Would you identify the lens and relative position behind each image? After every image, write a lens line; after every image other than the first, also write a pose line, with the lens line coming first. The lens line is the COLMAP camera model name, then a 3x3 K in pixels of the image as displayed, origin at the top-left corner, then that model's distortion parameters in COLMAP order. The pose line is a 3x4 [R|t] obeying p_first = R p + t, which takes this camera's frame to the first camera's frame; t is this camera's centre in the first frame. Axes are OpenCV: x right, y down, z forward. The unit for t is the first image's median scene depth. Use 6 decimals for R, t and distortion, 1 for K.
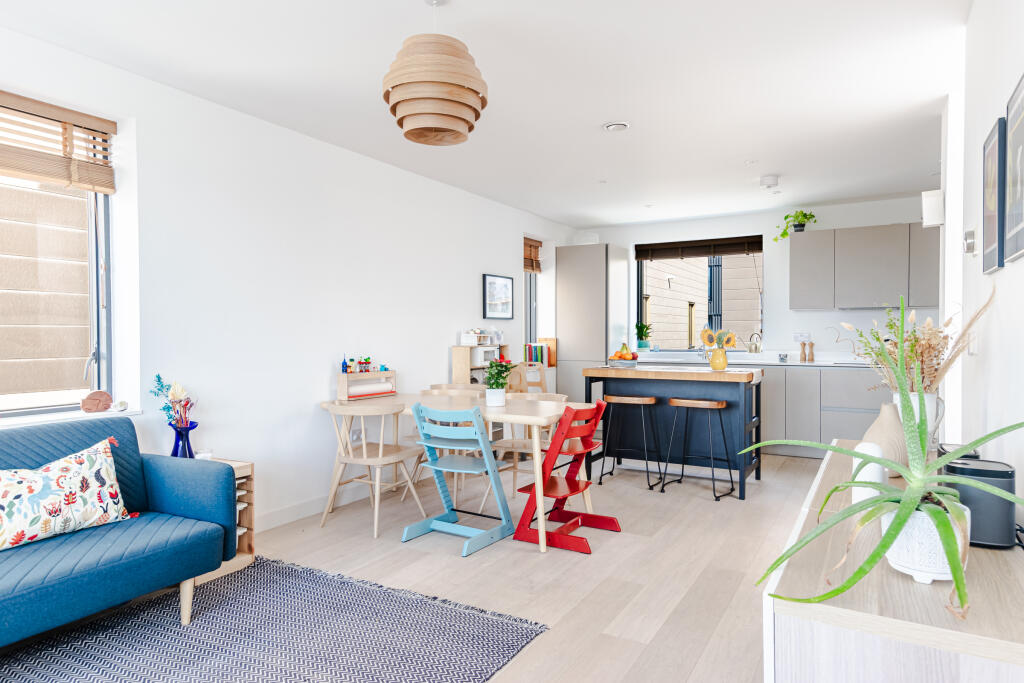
lens RADIAL K [[635.3, 0, 519.5], [0, 635.3, 342.2], [0, 0, 1]] dist [0.039880, 0.001389]
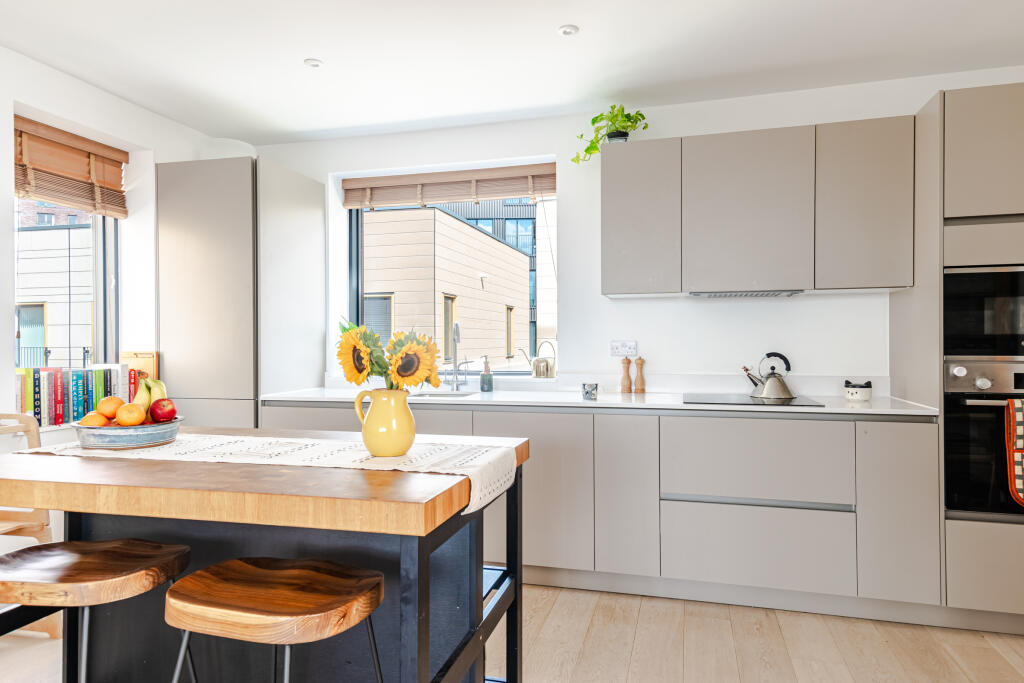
lens RADIAL K [[635.3, 0, 519.5], [0, 635.3, 342.2], [0, 0, 1]] dist [0.039880, 0.001389]
pose [[0.968105, -0.002836, 0.250530, 0.224912], [0.005761, 0.999924, -0.010942, -0.007633], [-0.250480, 0.012036, 0.968047, 0.511464]]
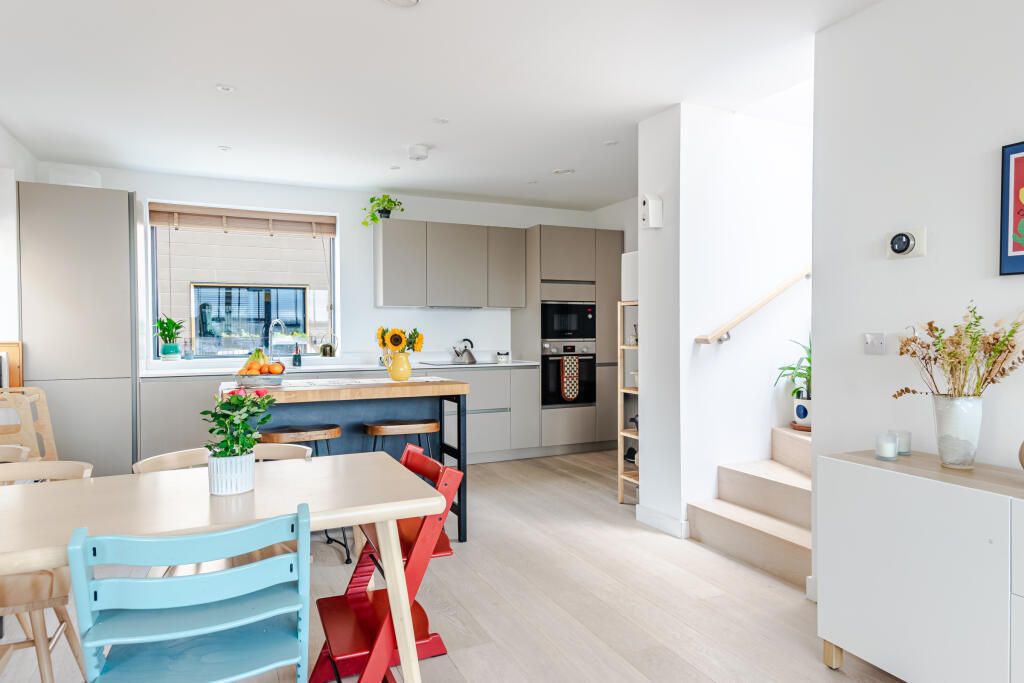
lens RADIAL K [[635.3, 0, 519.5], [0, 635.3, 342.2], [0, 0, 1]] dist [0.039880, 0.001389]
pose [[0.574142, -0.015111, 0.818616, -0.181524], [0.012960, 0.999872, 0.009367, -0.006485], [-0.818653, 0.005231, 0.574265, 0.337280]]
